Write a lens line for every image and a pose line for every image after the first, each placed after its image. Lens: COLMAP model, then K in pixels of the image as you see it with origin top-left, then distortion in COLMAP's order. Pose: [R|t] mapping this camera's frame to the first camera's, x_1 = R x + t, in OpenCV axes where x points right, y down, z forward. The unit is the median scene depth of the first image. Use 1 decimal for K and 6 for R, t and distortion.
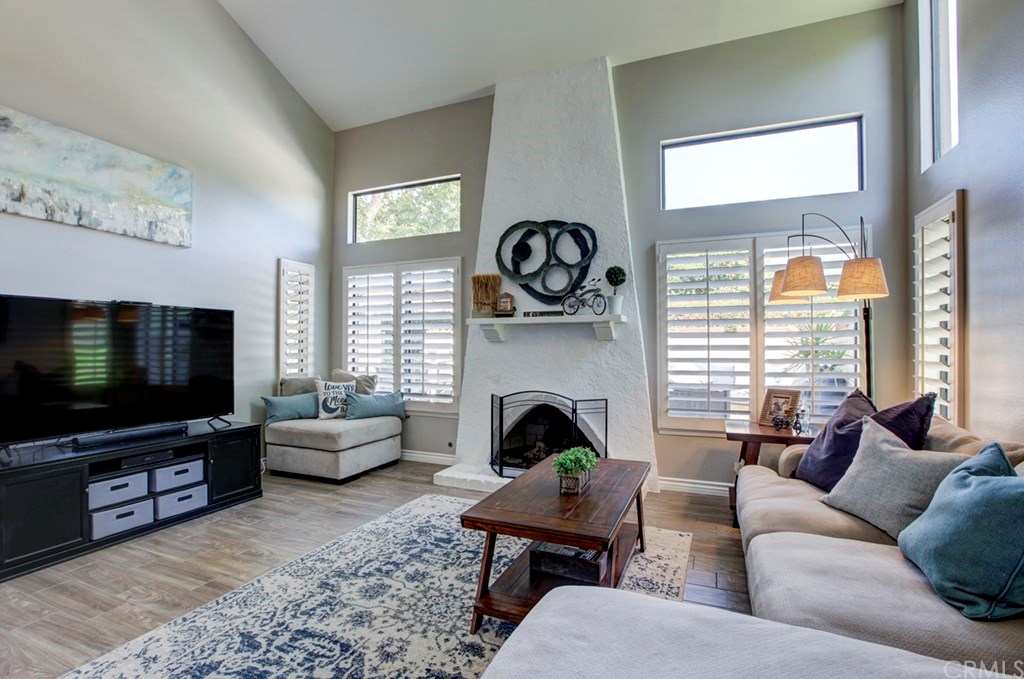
lens RADIAL K [[465.3, 0, 512.1], [0, 465.3, 341.2], [0, 0, 1]] dist [0.003476, 0.000855]
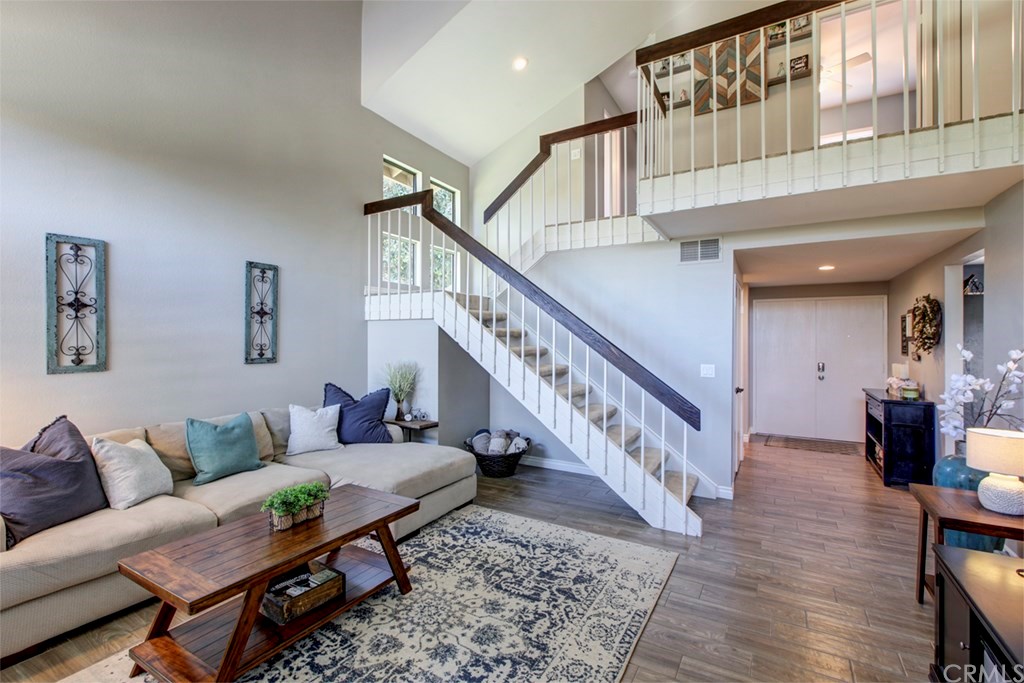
lens RADIAL K [[465.3, 0, 510.5], [0, 465.3, 337.7], [0, 0, 1]] dist [0.003476, 0.000855]
pose [[-0.991787, 0.001480, 0.127890, -0.486244], [-0.000192, 0.999915, -0.013064, -0.088751], [-0.127898, -0.012982, -0.991702, 2.046788]]
